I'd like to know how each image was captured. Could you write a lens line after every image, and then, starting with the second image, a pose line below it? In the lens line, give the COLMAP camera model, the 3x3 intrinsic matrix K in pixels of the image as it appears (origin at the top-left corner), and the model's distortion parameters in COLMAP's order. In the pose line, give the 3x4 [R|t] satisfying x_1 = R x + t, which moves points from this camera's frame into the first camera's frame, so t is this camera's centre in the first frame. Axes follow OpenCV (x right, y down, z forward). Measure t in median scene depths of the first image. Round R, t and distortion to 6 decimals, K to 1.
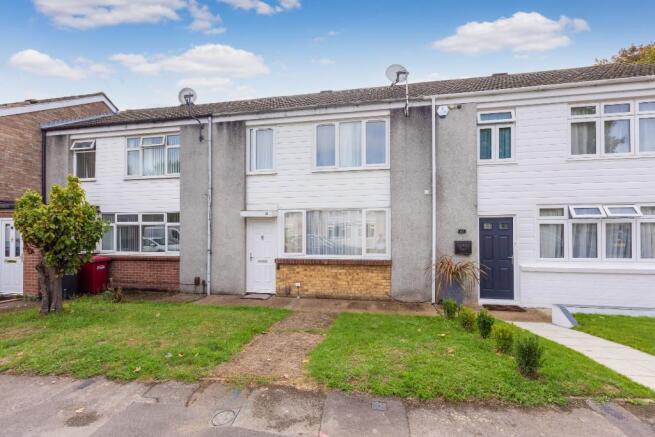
lens RADIAL K [[385.1, 0, 327.5], [0, 385.1, 228.1], [0, 0, 1]] dist [0.002254, 0.000501]
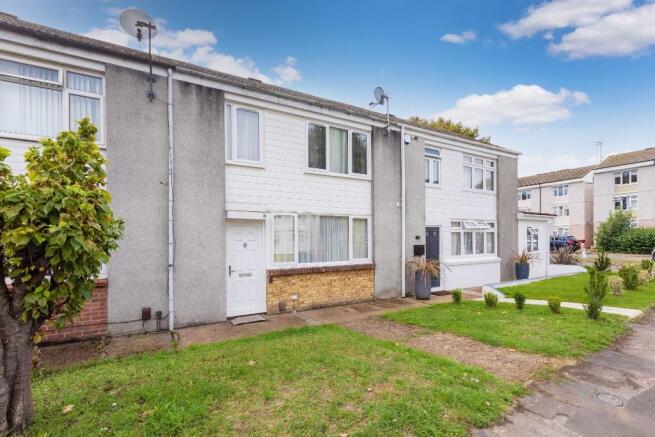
lens RADIAL K [[360.6, 0, 362.2], [0, 360.6, 236.2], [0, 0, 1]] dist [0.000563, 0.000191]
pose [[0.630722, 0.002301, 0.776006, -0.638458], [-0.004819, 0.999988, 0.000951, 0.004250], [-0.775994, -0.004339, 0.630725, 0.365707]]
